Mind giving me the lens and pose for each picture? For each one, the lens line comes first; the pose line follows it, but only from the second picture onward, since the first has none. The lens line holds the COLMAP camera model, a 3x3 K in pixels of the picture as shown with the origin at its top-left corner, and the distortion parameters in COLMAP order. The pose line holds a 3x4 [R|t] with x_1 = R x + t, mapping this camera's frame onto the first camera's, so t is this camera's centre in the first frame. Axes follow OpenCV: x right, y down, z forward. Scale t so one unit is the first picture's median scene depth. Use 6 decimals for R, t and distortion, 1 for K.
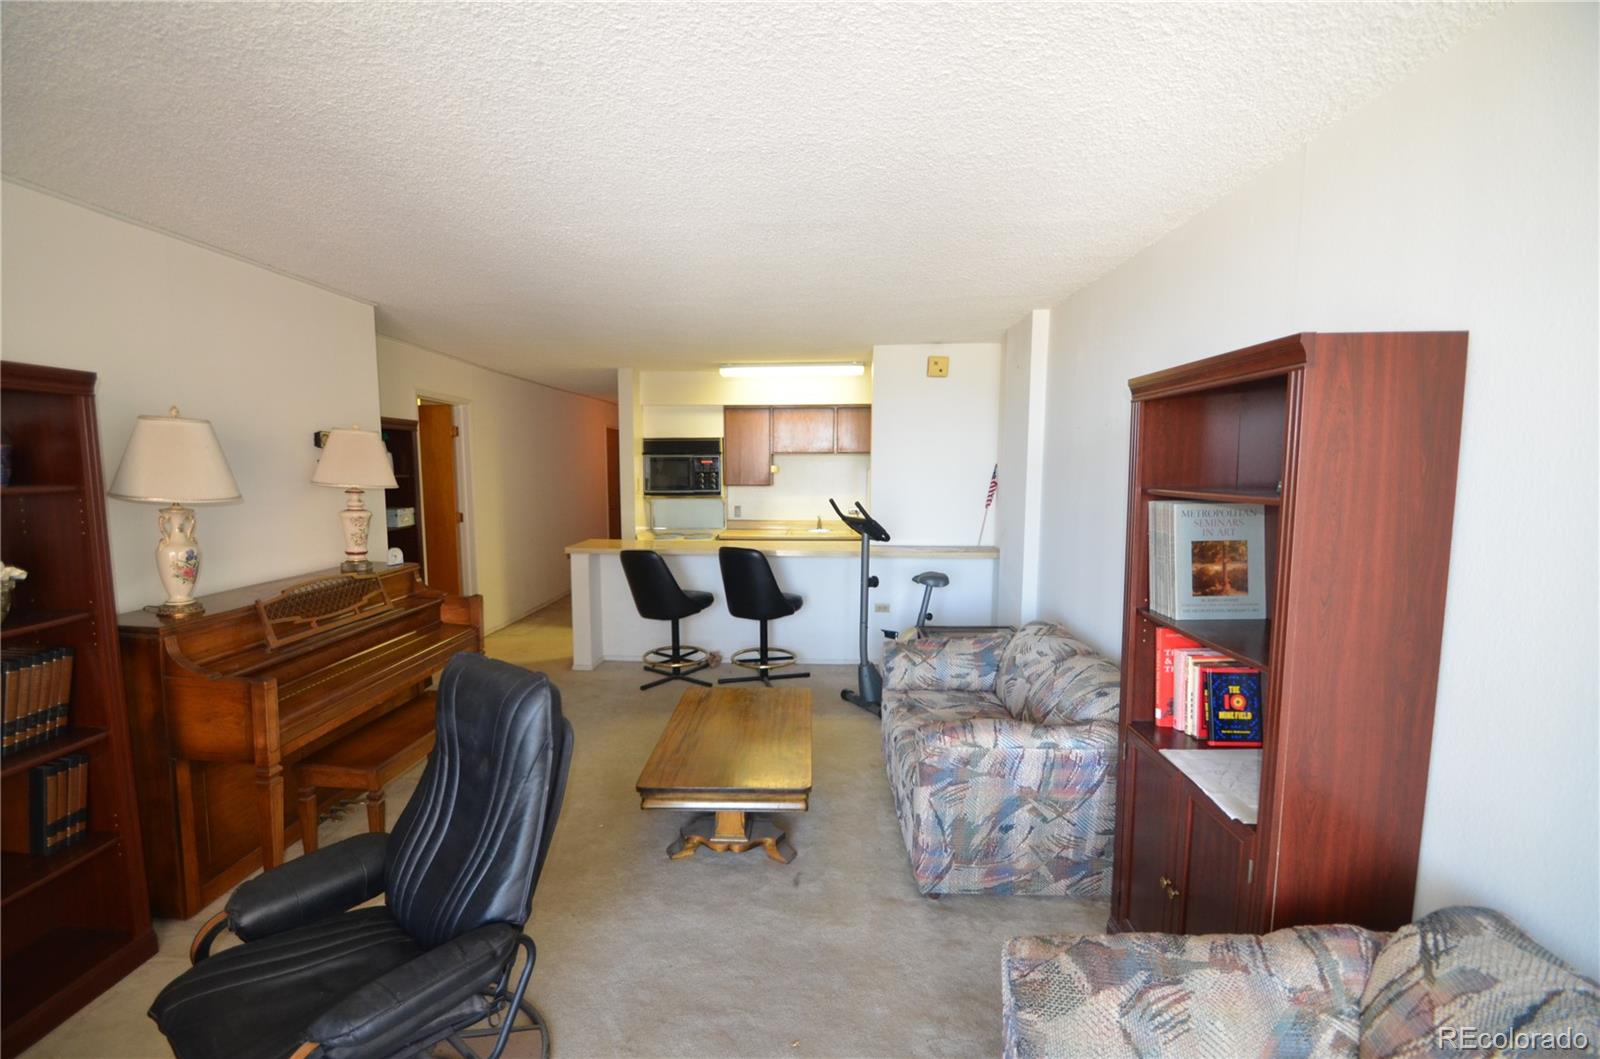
lens RADIAL K [[697.0, 0, 800.0], [0, 697.0, 529.5], [0, 0, 1]] dist [0.000282, 0.000036]
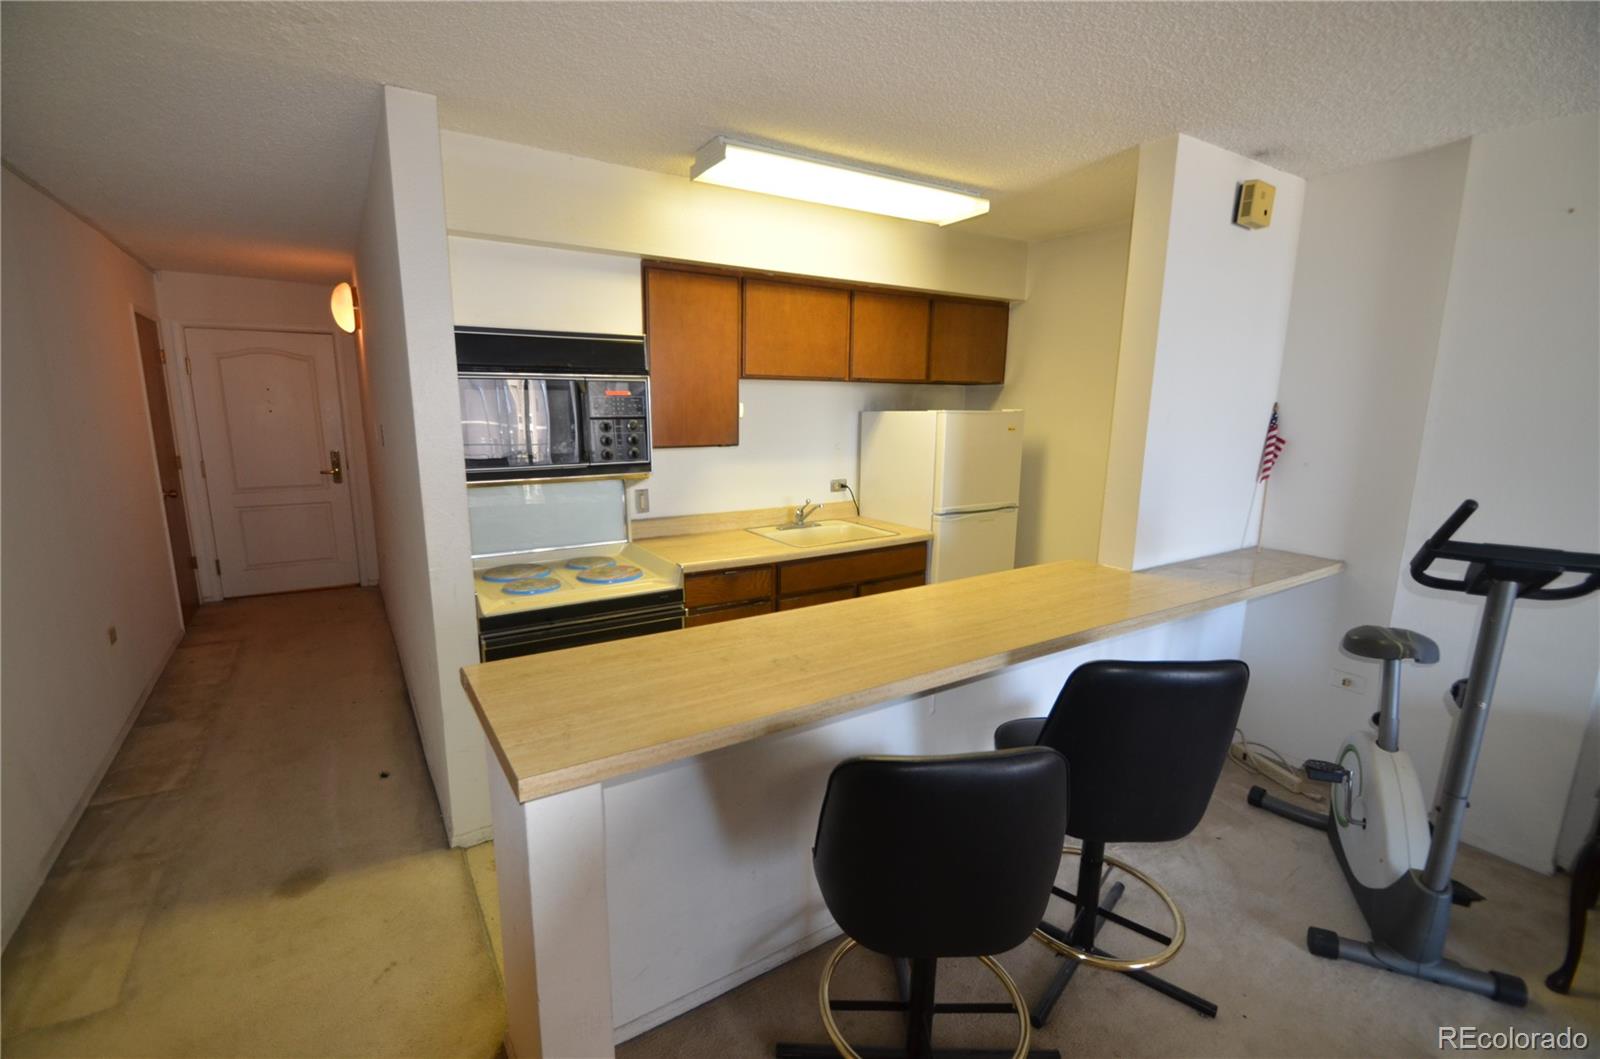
lens RADIAL K [[697.0, 0, 800.0], [0, 697.0, 529.5], [0, 0, 1]] dist [0.000282, 0.000036]
pose [[0.817749, -0.093808, 0.567880, -0.285004], [0.044830, 0.994013, 0.099645, -0.052135], [-0.573827, -0.056026, 0.817058, 0.591995]]
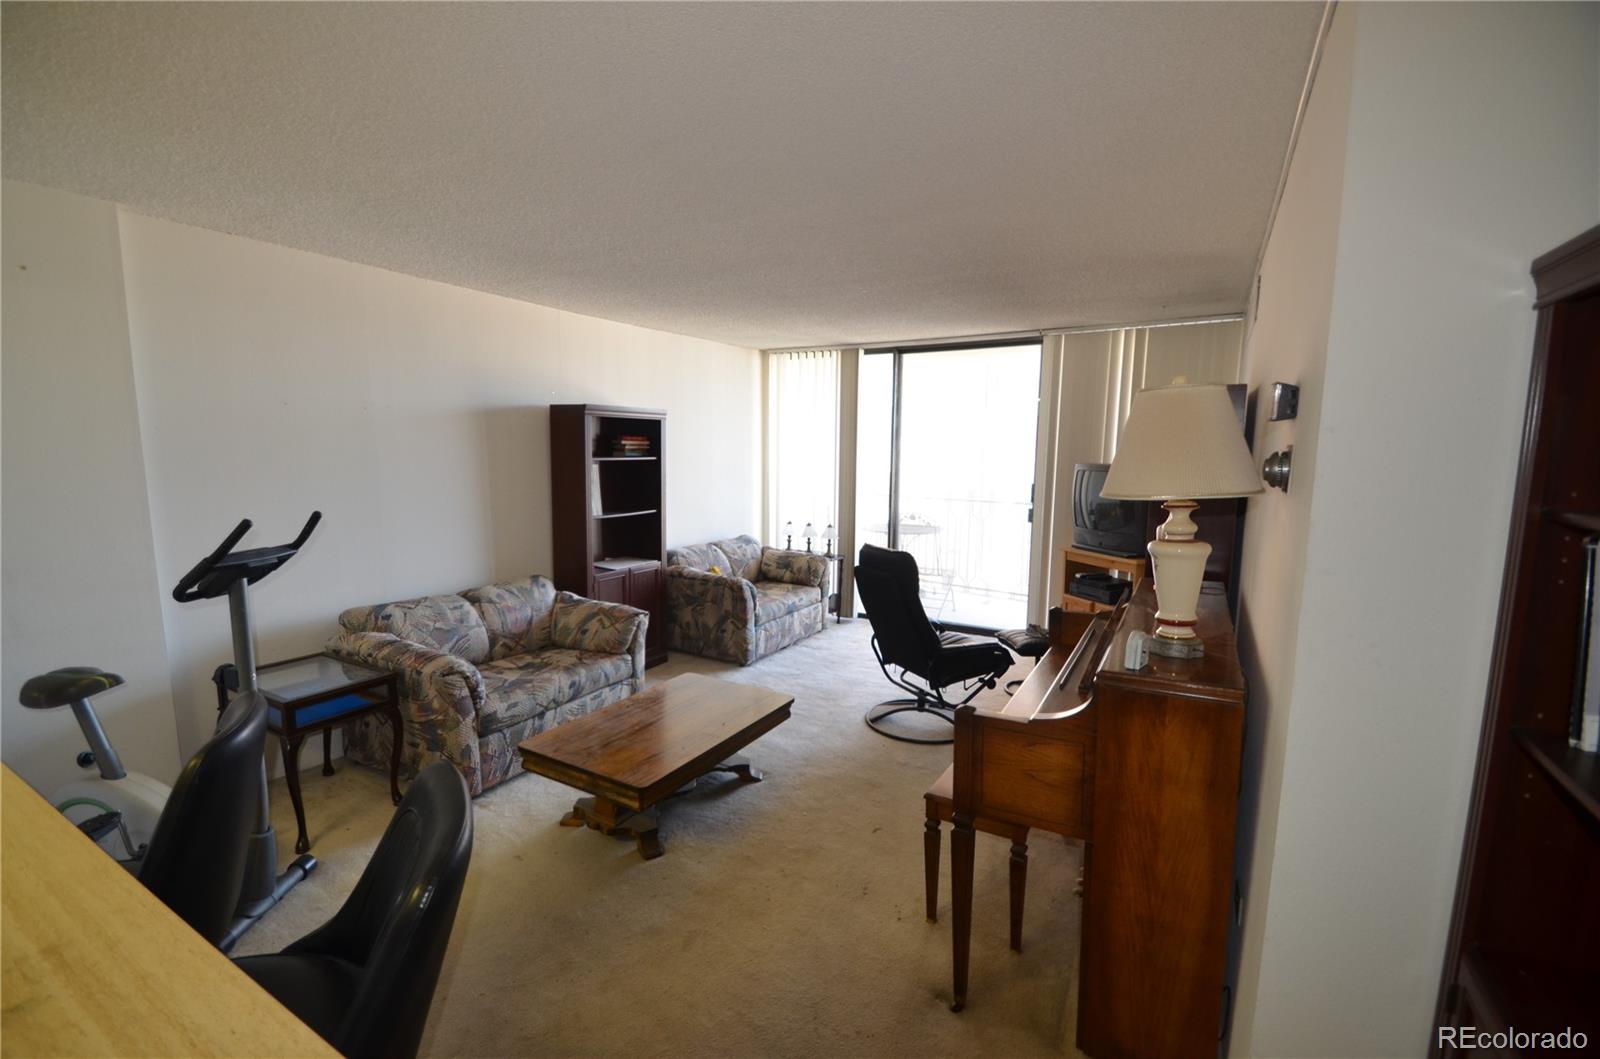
lens RADIAL K [[697.0, 0, 800.0], [0, 697.0, 529.5], [0, 0, 1]] dist [0.000282, 0.000036]
pose [[-0.877066, -0.054984, 0.477213, -0.322005], [0.038558, 0.982164, 0.184031, -0.069738], [-0.478820, 0.179807, -0.859302, 0.800677]]
